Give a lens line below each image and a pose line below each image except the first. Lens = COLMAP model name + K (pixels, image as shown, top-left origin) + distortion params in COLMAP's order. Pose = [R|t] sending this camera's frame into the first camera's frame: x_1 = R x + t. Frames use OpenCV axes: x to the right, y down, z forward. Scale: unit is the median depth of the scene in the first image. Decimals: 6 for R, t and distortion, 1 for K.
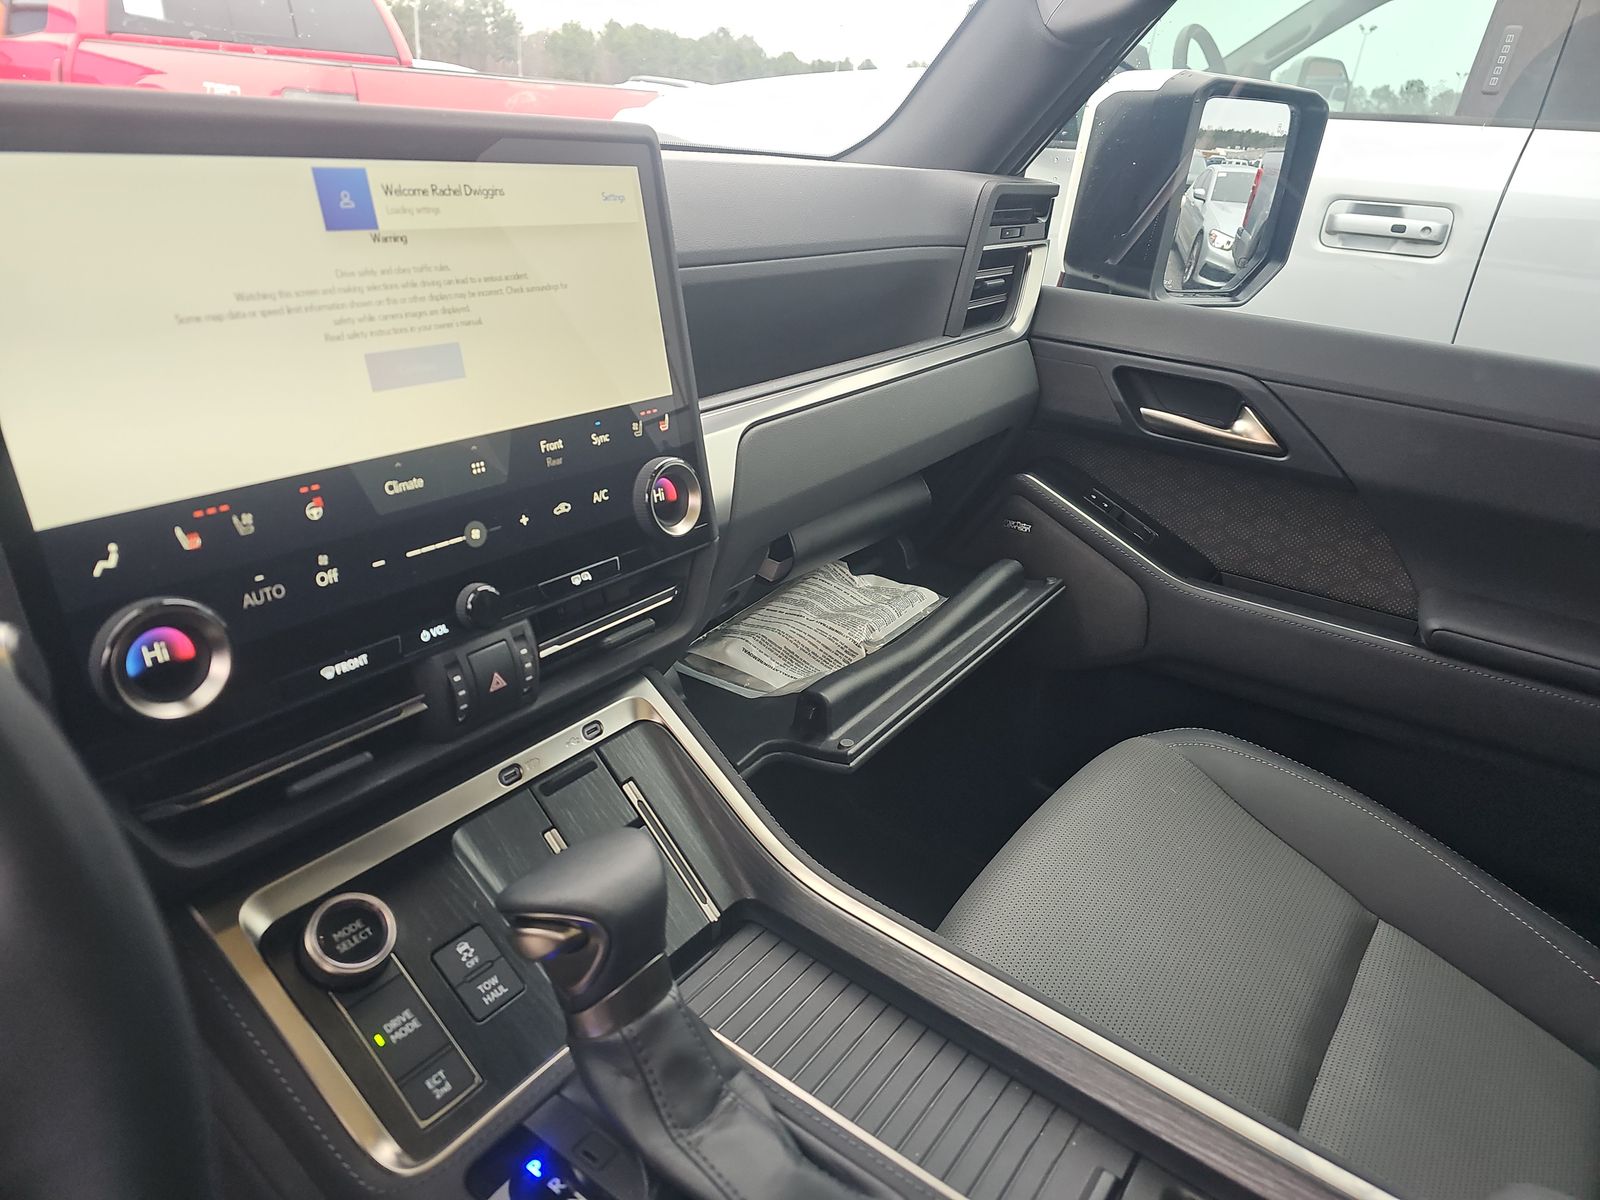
lens RADIAL K [[1049.8, 0, 800.0], [0, 1049.8, 600.0], [0, 0, 1]] dist [0.039810, -0.064357]
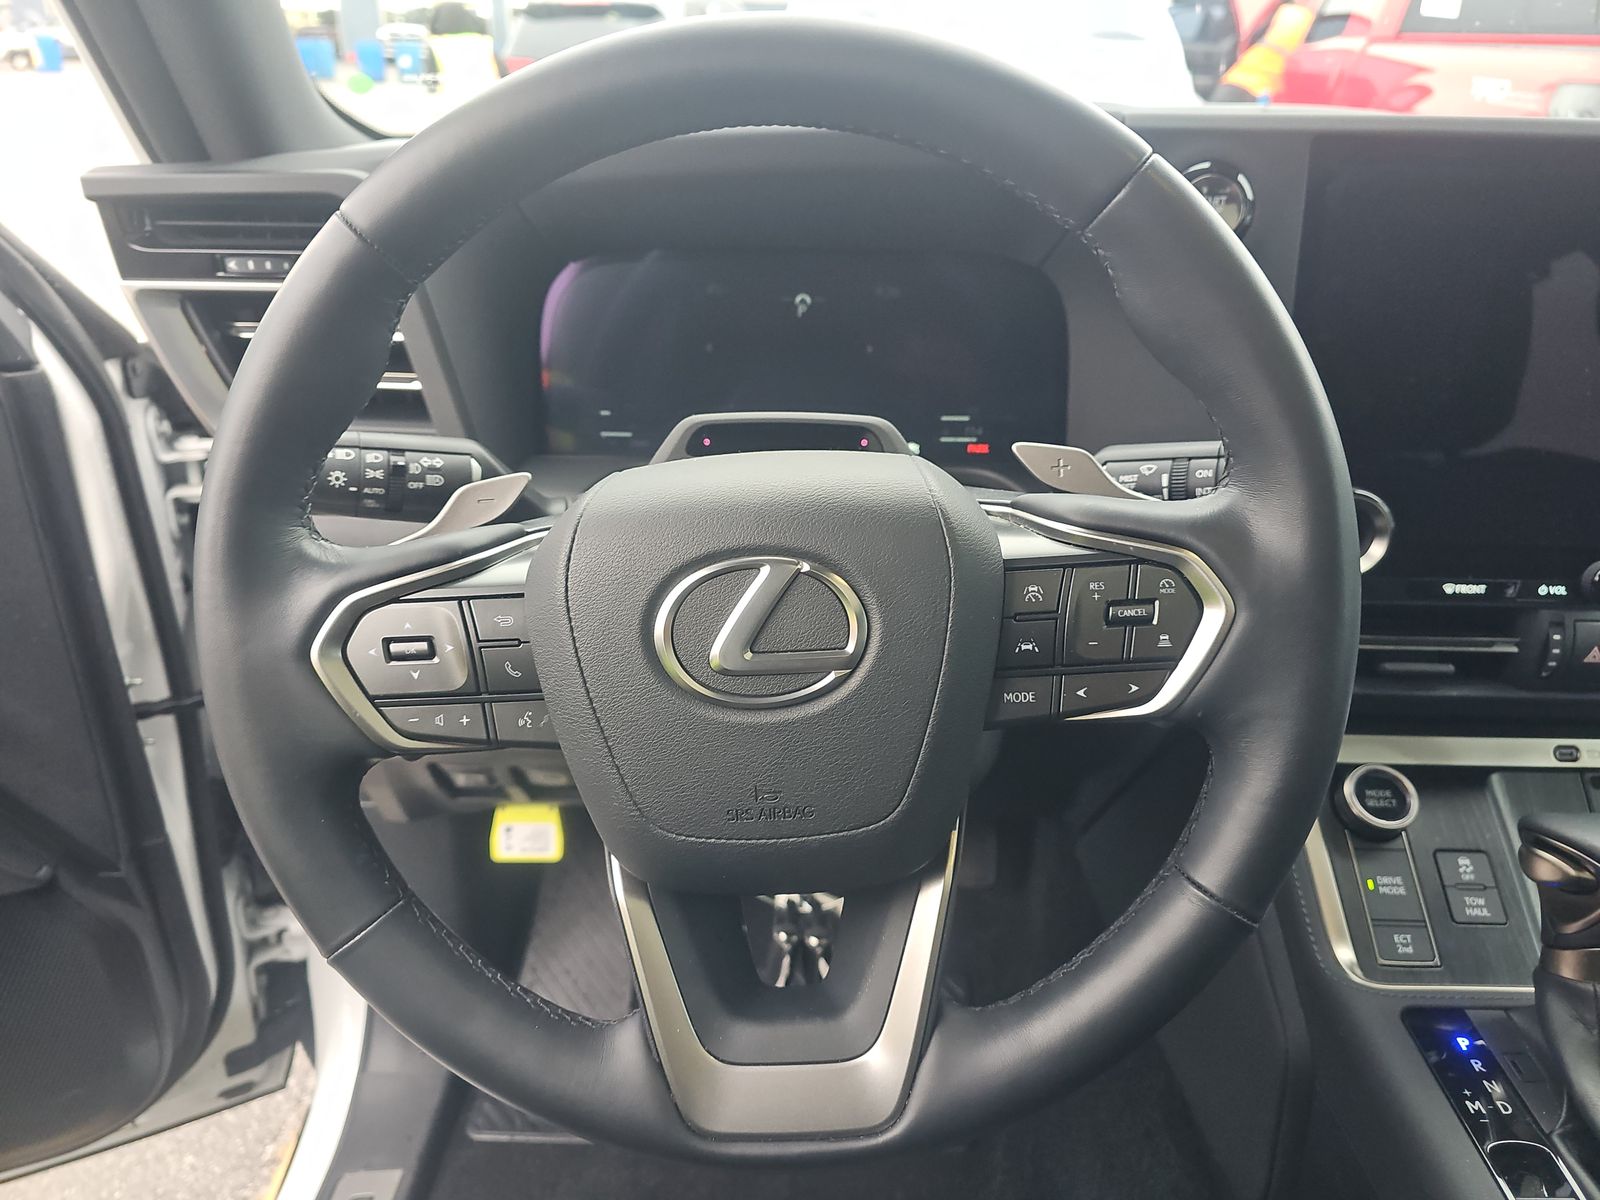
lens RADIAL K [[1084.7, 0, 800.0], [0, 1084.7, 600.0], [0, 0, 1]] dist [-0.005231, -0.005571]
pose [[0.562650, 0.309066, -0.766748, 0.084215], [-0.312788, 0.938124, 0.148617, 0.121207], [0.765237, 0.156211, 0.624508, -0.320890]]
